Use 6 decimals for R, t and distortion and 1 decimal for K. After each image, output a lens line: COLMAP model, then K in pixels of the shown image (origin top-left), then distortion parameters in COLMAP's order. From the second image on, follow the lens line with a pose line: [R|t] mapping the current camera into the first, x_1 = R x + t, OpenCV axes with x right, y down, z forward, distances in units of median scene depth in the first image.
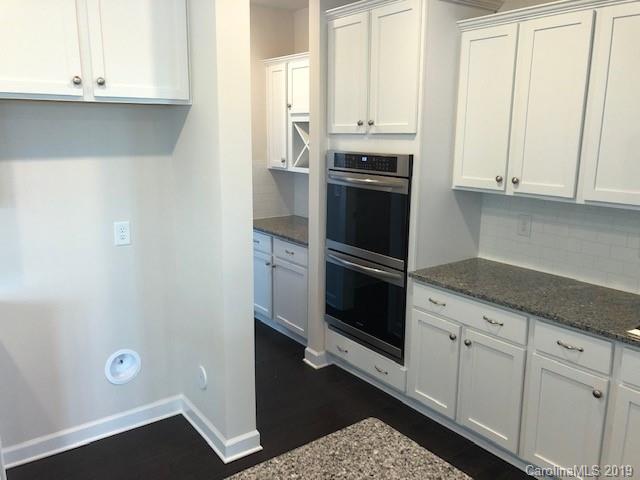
lens RADIAL K [[532.4, 0, 319.2], [0, 532.4, 235.5], [0, 0, 1]] dist [0.029947, -0.012788]
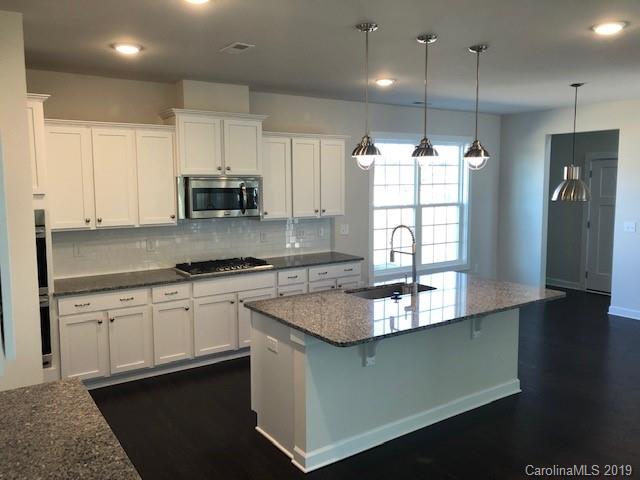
lens RADIAL K [[532.4, 0, 319.5], [0, 532.4, 240.3], [0, 0, 1]] dist [0.029947, -0.012788]
pose [[0.027108, -0.107000, 0.993889, -1.296328], [0.211131, 0.972438, 0.098932, -0.060941], [-0.977082, 0.207159, 0.048952, 0.257974]]
